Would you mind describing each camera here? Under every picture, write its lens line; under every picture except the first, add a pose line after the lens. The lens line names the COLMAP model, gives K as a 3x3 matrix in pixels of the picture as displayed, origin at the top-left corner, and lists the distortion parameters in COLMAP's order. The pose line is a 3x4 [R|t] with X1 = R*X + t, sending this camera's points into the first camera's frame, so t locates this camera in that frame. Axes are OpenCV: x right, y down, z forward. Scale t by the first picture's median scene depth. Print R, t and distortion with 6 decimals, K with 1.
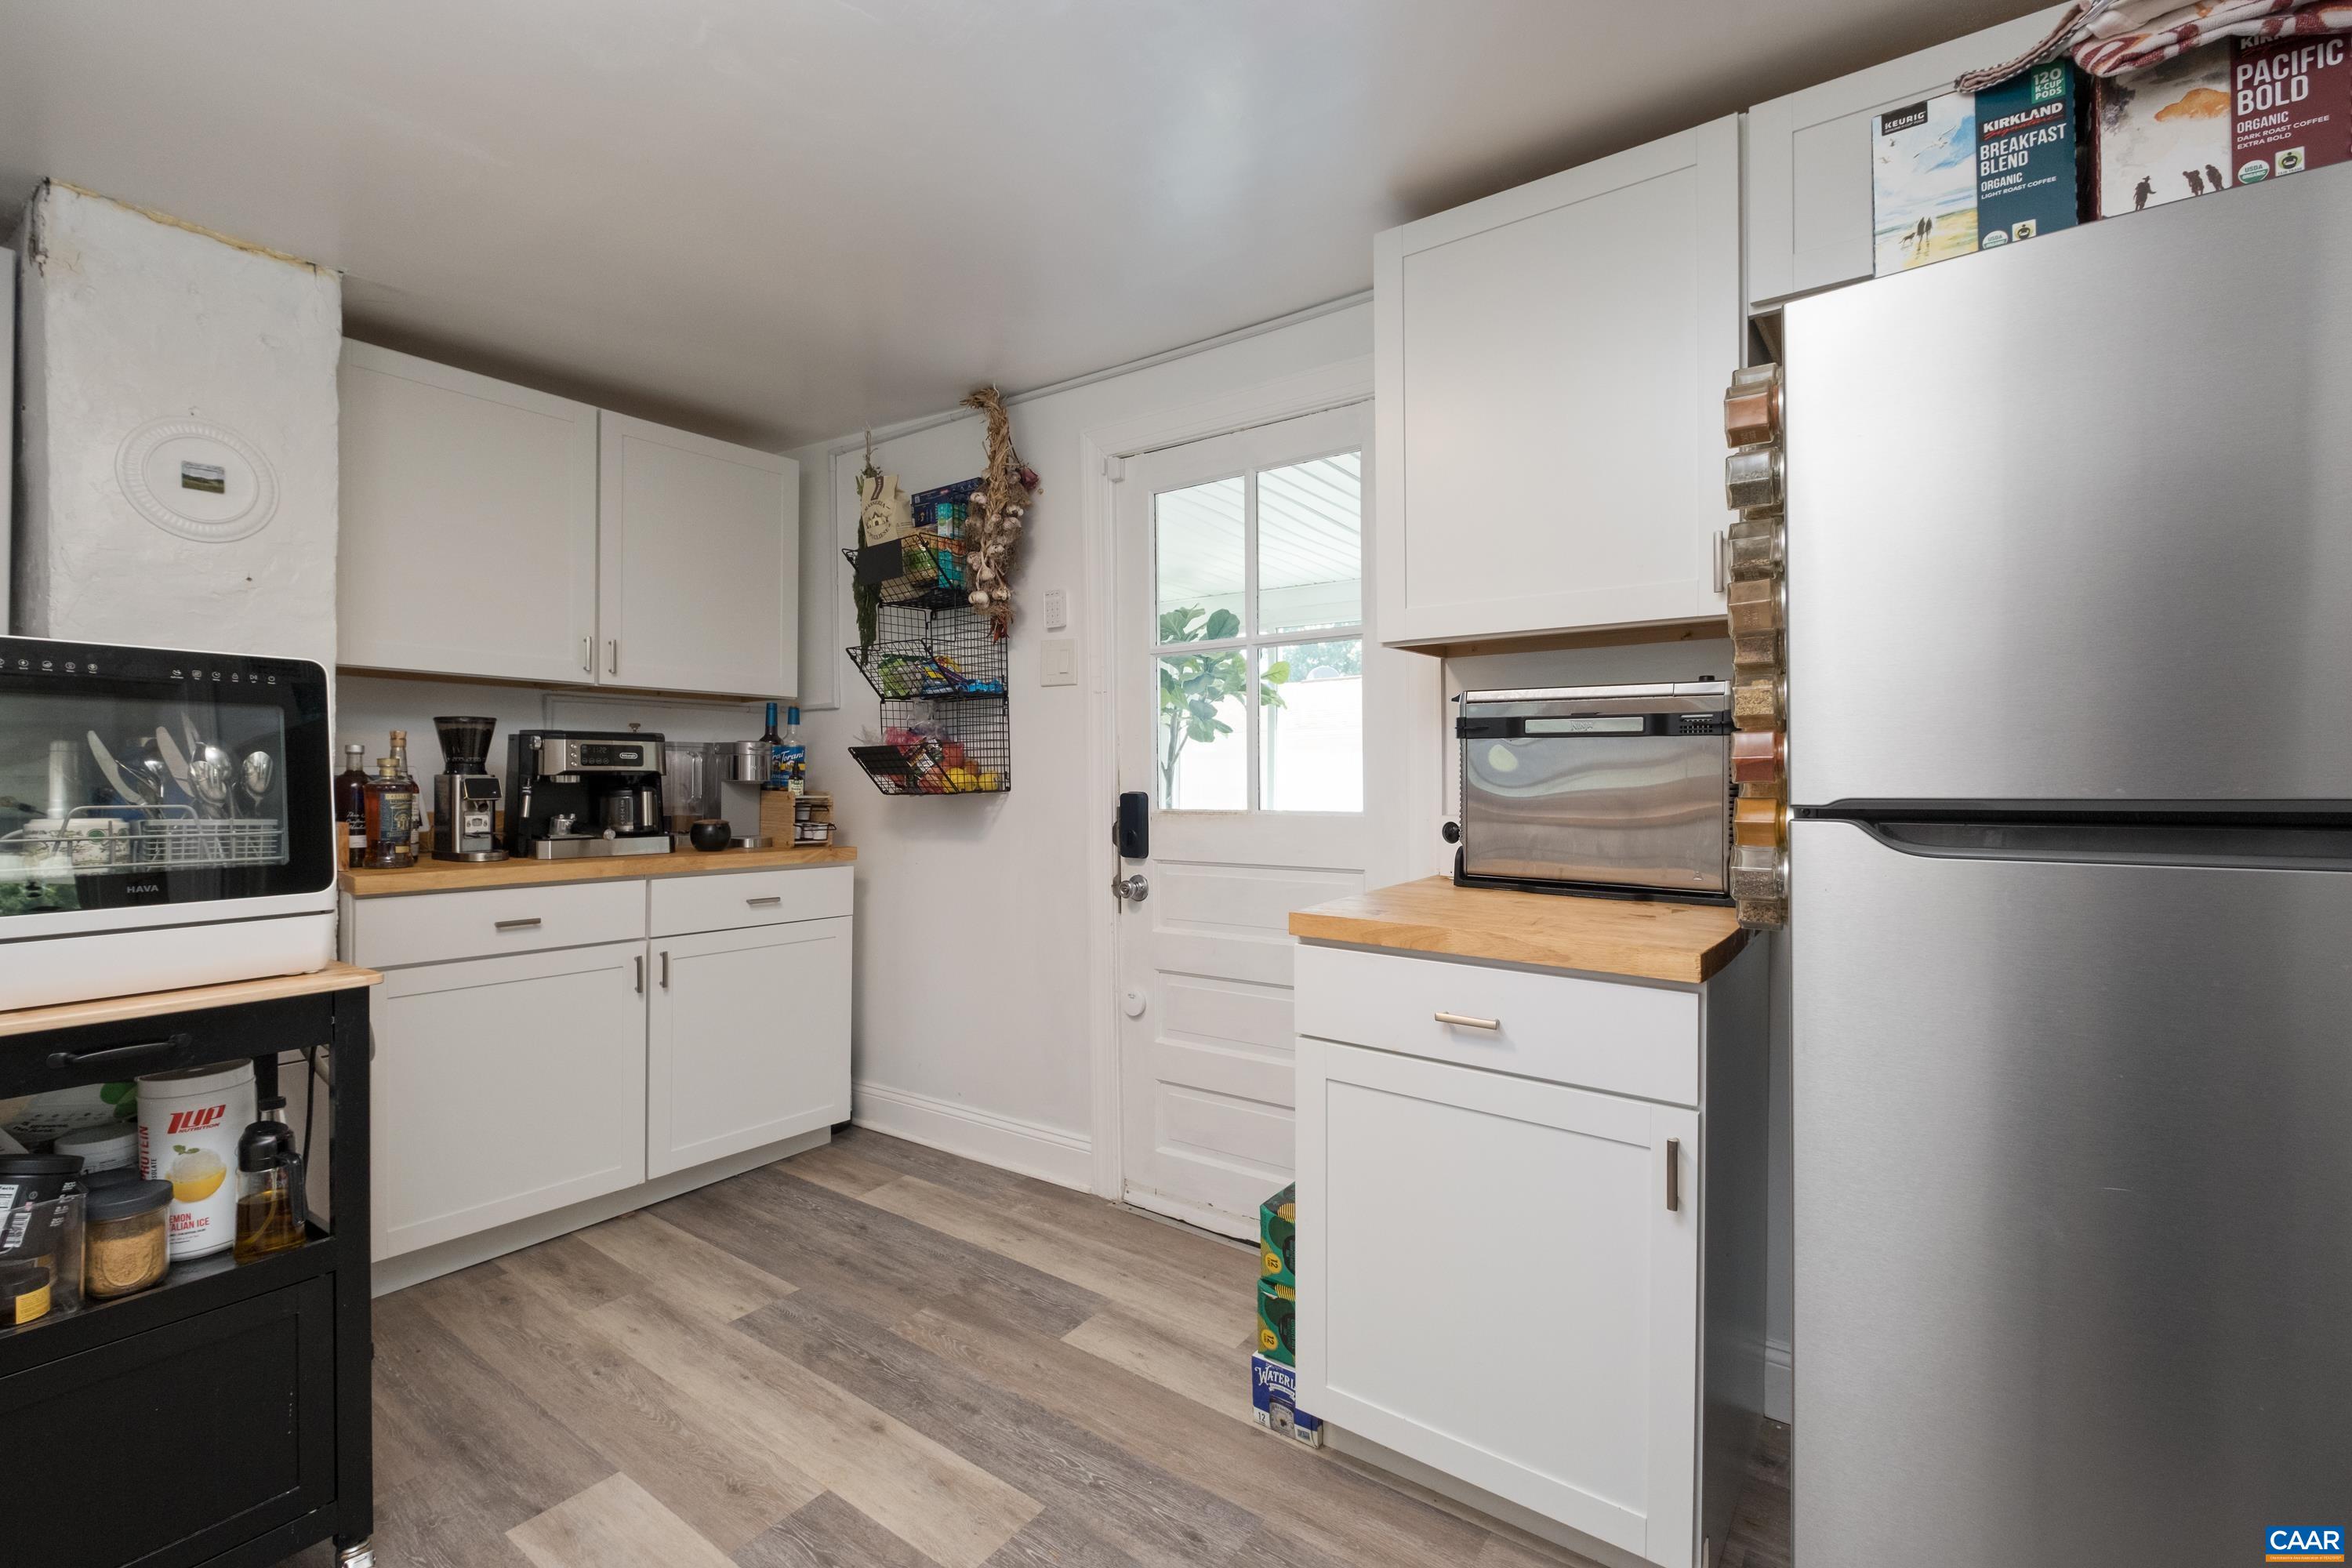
lens RADIAL K [[1050.5, 0, 1177.2], [0, 1050.5, 770.1], [0, 0, 1]] dist [0.005850, -0.003141]
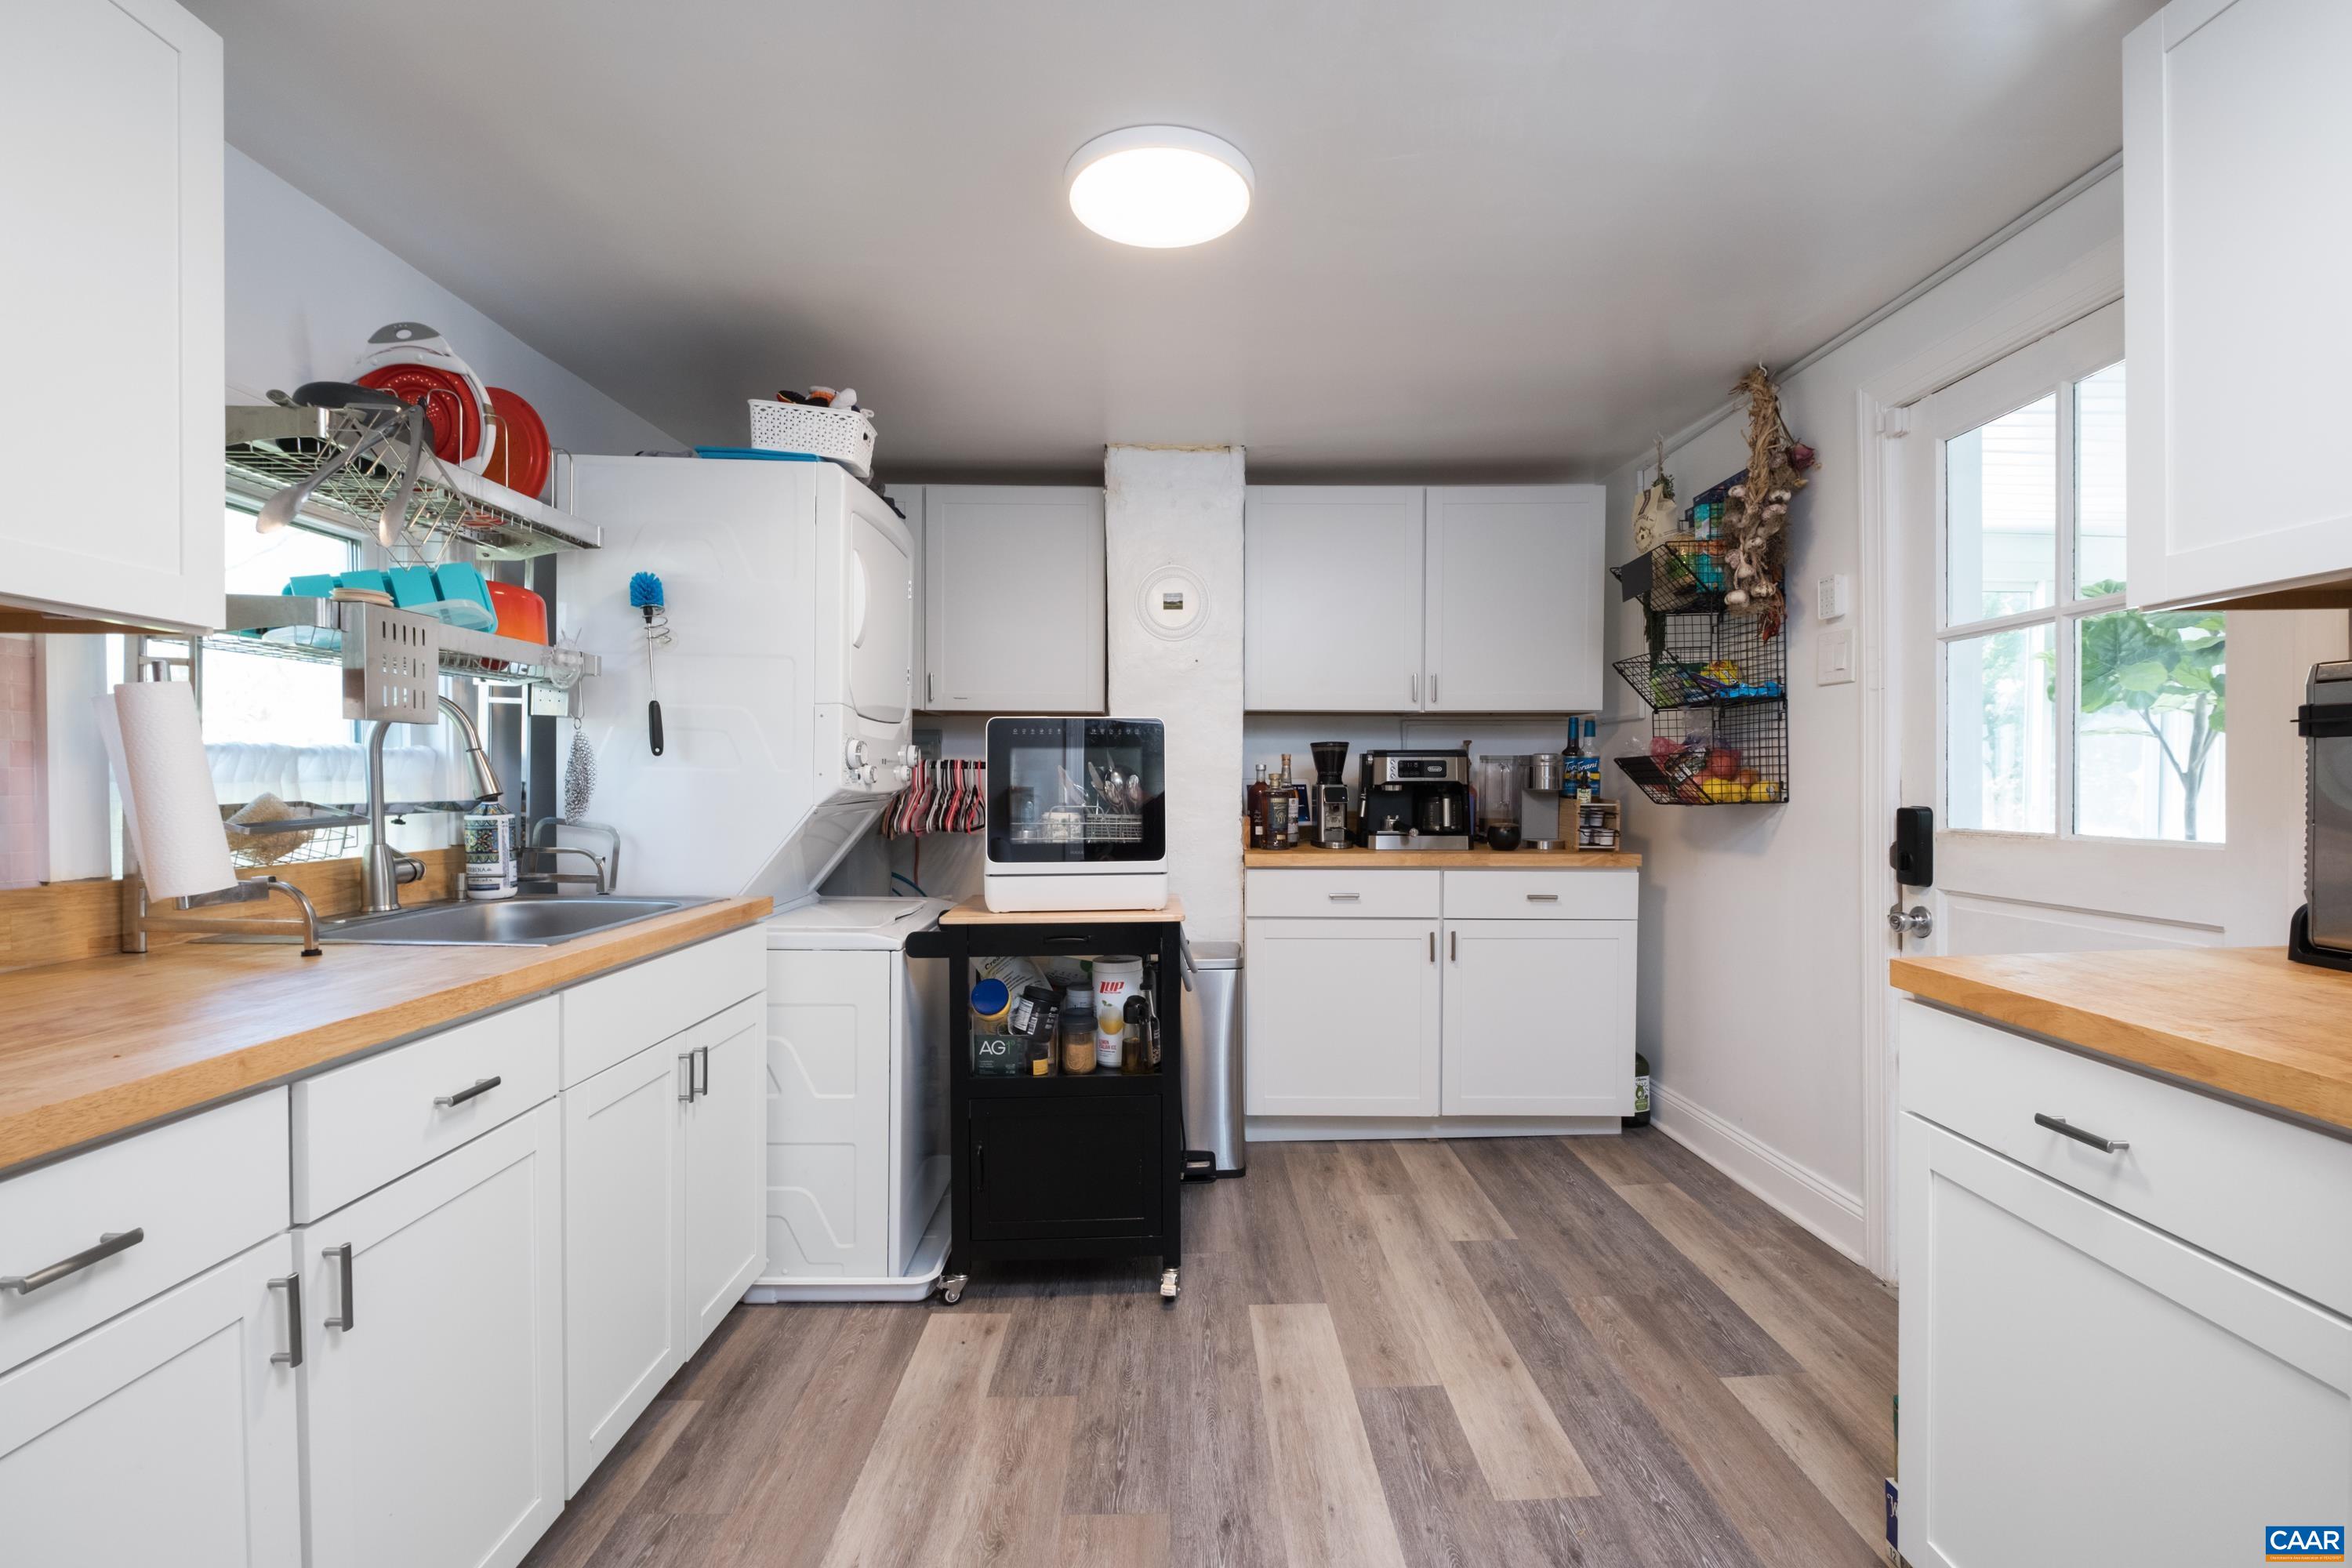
lens RADIAL K [[1050.5, 0, 1197.8], [0, 1050.5, 793.6], [0, 0, 1]] dist [0.005850, -0.003141]
pose [[0.602082, 0.009830, -0.798374, 0.301223], [0.008638, 0.999785, 0.018825, -0.010785], [0.798388, -0.018230, 0.601868, 0.044595]]
